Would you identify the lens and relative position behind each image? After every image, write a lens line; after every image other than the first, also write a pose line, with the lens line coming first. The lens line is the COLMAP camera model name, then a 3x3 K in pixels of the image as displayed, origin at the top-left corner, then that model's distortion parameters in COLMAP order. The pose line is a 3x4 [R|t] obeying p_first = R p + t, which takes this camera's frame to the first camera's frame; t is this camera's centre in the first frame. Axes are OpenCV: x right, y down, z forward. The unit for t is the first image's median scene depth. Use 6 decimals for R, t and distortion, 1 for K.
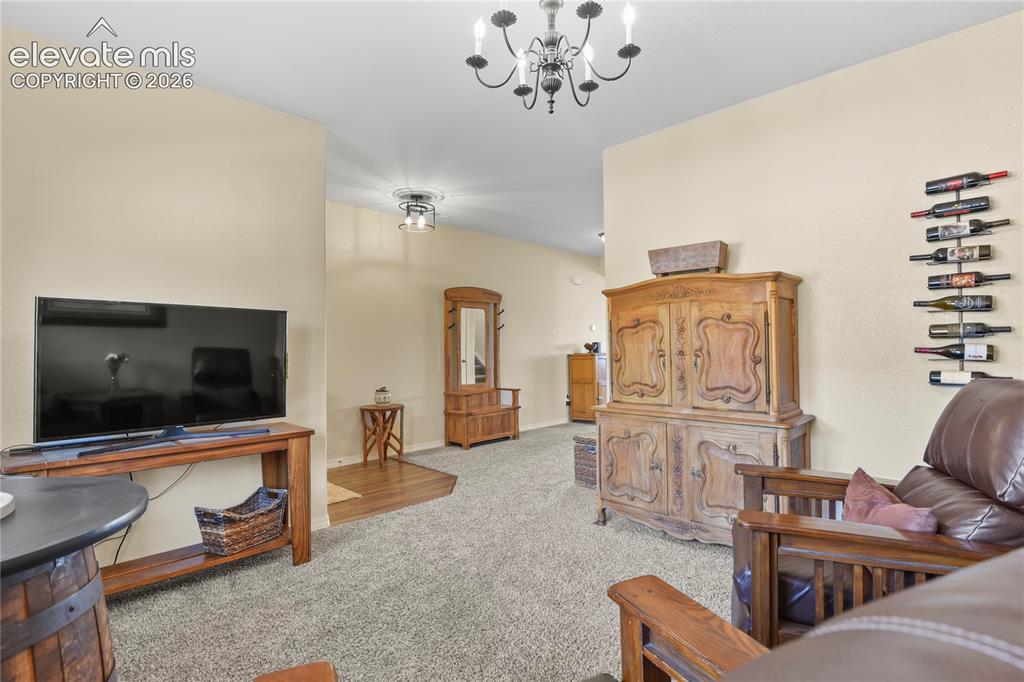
lens RADIAL K [[501.0, 0, 518.8], [0, 501.0, 340.3], [0, 0, 1]] dist [-0.011447, -0.001962]
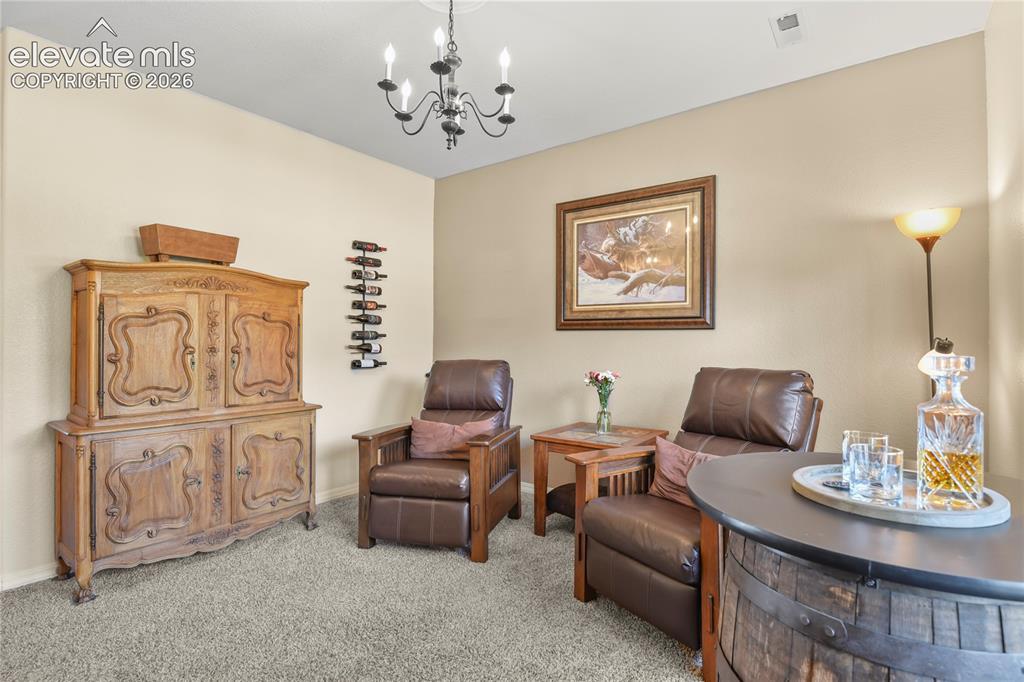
lens RADIAL K [[501.0, 0, 518.8], [0, 501.0, 340.3], [0, 0, 1]] dist [-0.011447, -0.001962]
pose [[-0.137925, 0.017587, 0.990286, -0.705296], [-0.014677, 0.999696, -0.019798, 0.019240], [-0.990334, -0.017265, -0.137625, 0.605302]]
